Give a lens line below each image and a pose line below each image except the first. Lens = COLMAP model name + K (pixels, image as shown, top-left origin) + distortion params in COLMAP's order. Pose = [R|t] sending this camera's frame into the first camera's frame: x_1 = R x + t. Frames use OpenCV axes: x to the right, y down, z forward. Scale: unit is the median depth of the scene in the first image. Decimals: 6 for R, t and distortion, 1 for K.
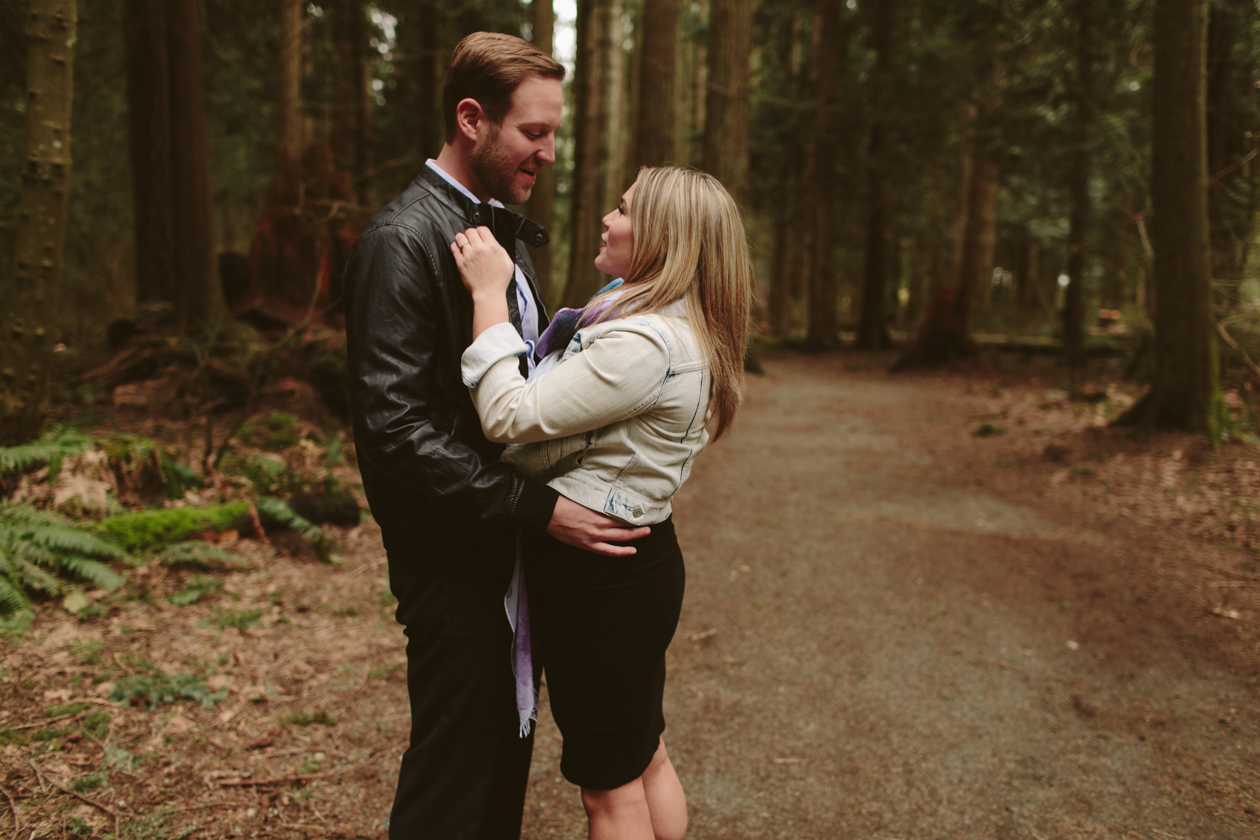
lens RADIAL K [[1202.8, 0, 630.0], [0, 1202.8, 420.0], [0, 0, 1]] dist [0.006388, -0.010780]
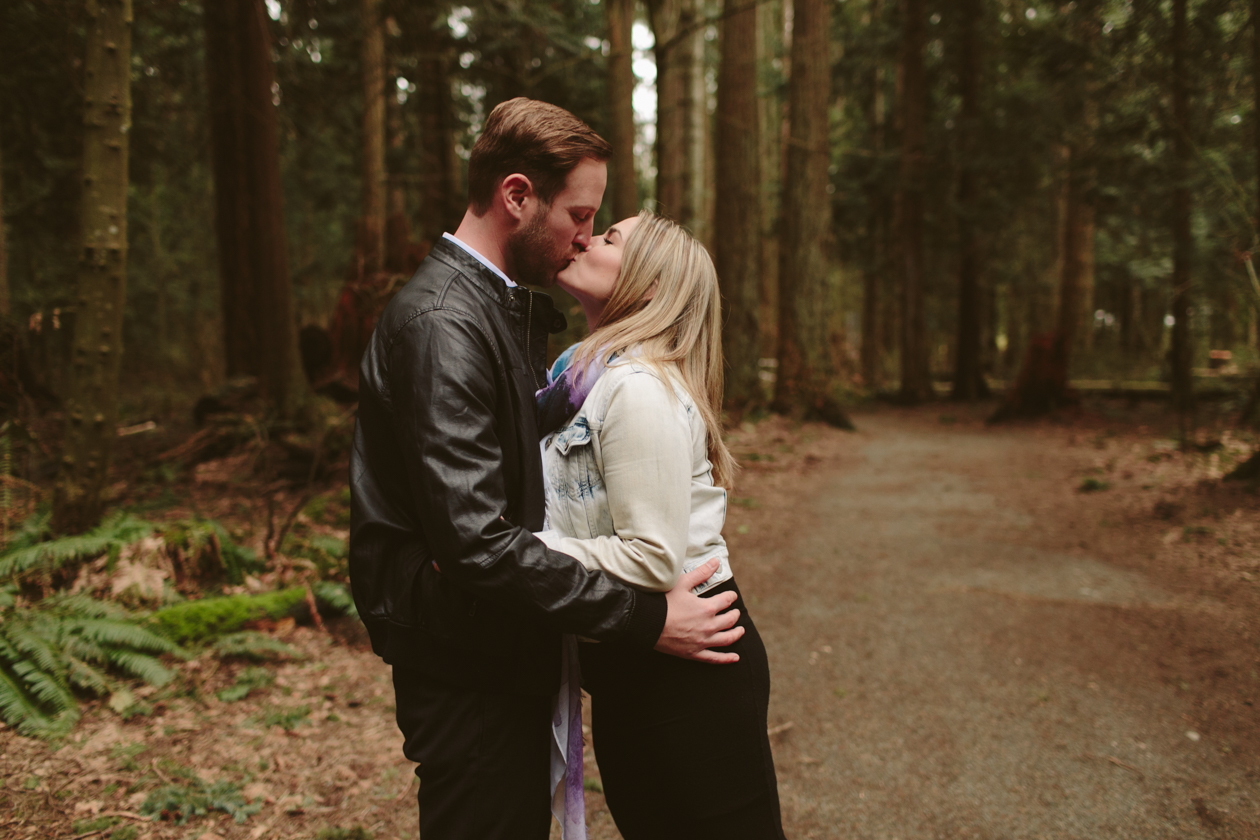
lens RADIAL K [[1202.8, 0, 630.0], [0, 1202.8, 420.0], [0, 0, 1]] dist [0.006388, -0.010780]
pose [[0.996430, -0.029449, -0.079126, 0.022713], [0.025706, 0.998520, -0.047921, -0.013254], [0.080421, 0.045716, 0.995712, 0.051525]]
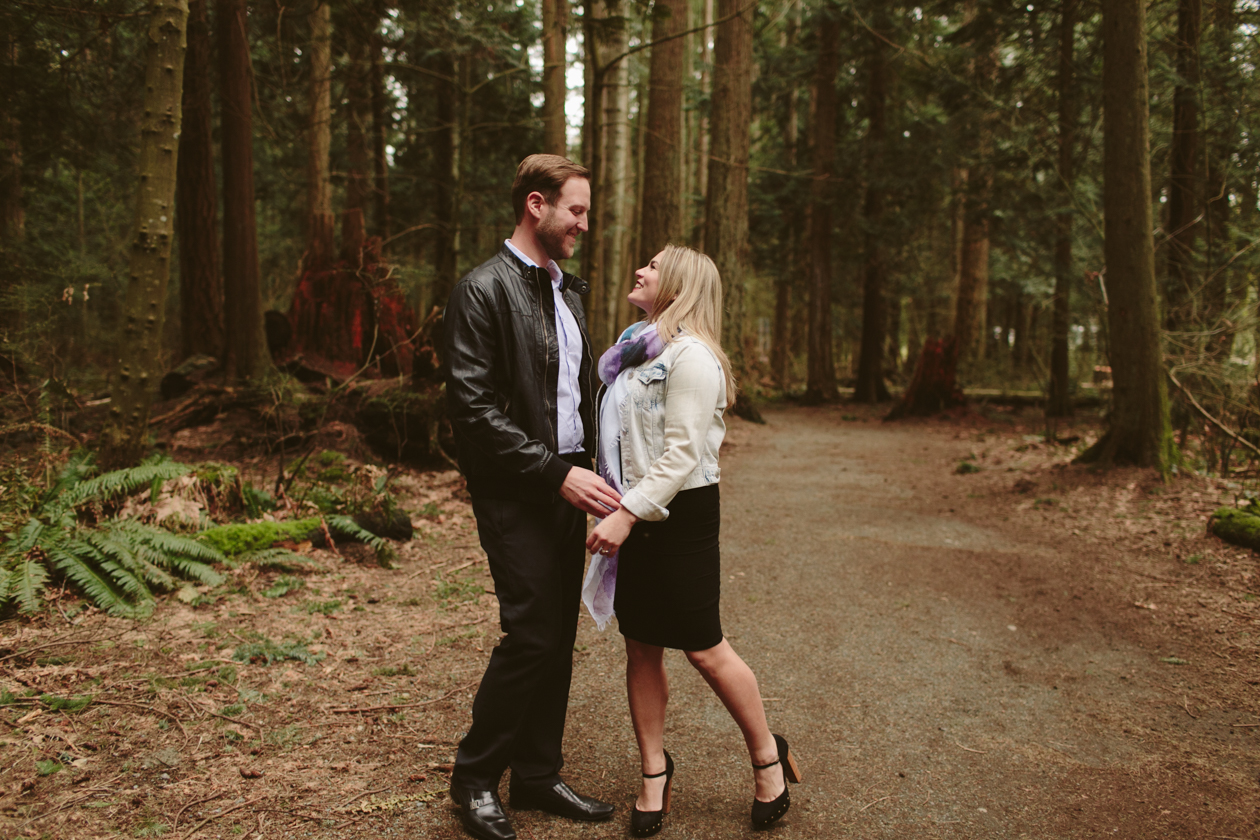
lens RADIAL K [[1198.3, 0, 630.0], [0, 1198.3, 420.0], [0, 0, 1]] dist [0.005806, -0.002860]
pose [[0.999981, -0.003909, -0.004815, -0.006911], [0.003672, 0.998828, -0.048254, 0.029501], [0.004998, 0.048235, 0.998823, -0.174970]]
